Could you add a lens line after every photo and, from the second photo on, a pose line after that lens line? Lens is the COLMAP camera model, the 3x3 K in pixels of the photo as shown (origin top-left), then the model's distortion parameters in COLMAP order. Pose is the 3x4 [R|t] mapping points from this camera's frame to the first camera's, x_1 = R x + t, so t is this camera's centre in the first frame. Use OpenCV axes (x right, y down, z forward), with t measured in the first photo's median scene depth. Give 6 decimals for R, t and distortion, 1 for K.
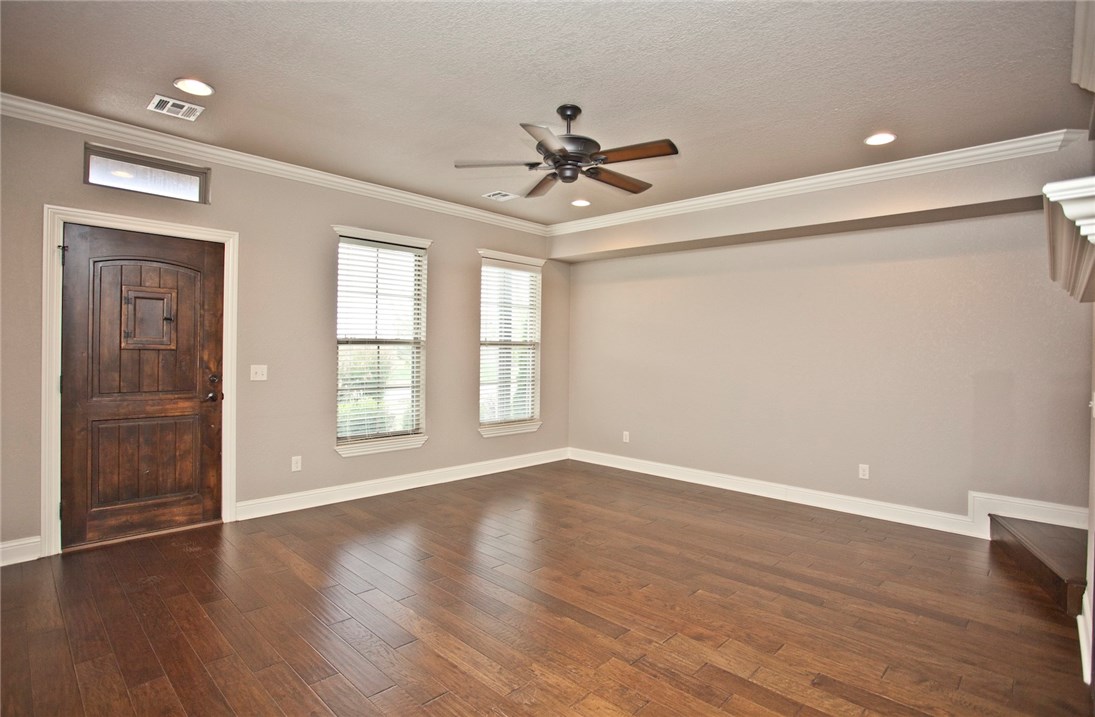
lens RADIAL K [[544.3, 0, 547.5], [0, 544.3, 358.5], [0, 0, 1]] dist [-0.063471, 0.031026]
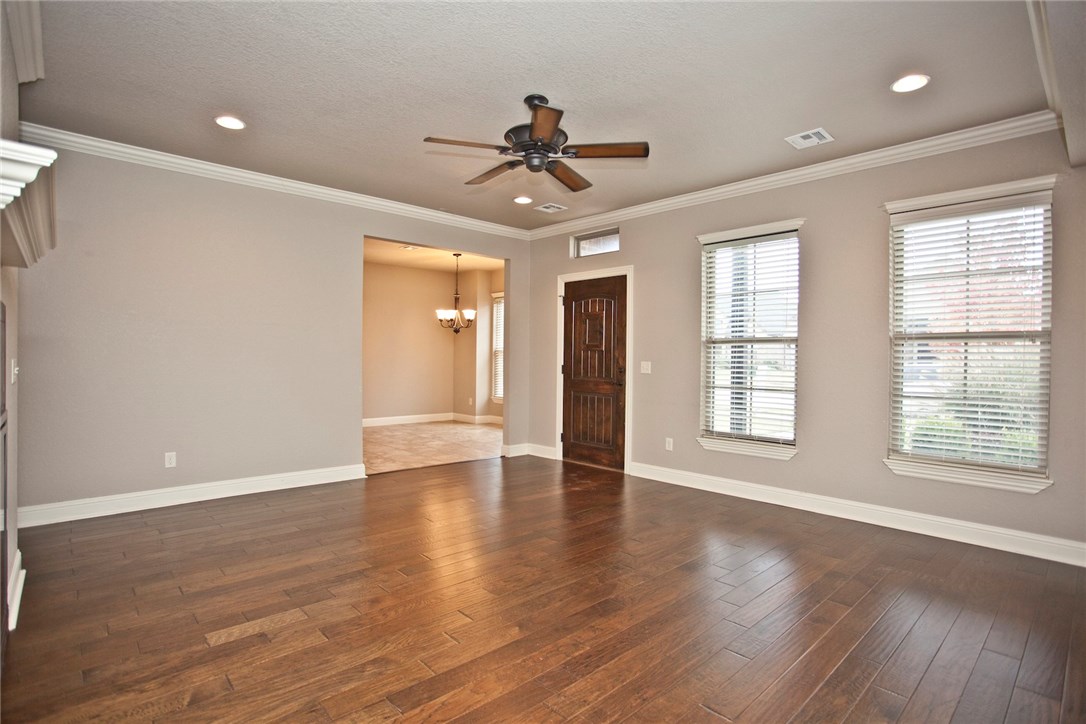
lens RADIAL K [[533.5, 0, 543.0], [0, 533.5, 362.0], [0, 0, 1]] dist [-0.083115, 0.042230]
pose [[-0.043171, -0.006853, -0.999044, 0.841578], [-0.026548, 0.999631, -0.005710, 0.030097], [0.998715, 0.026276, -0.043337, 0.881460]]
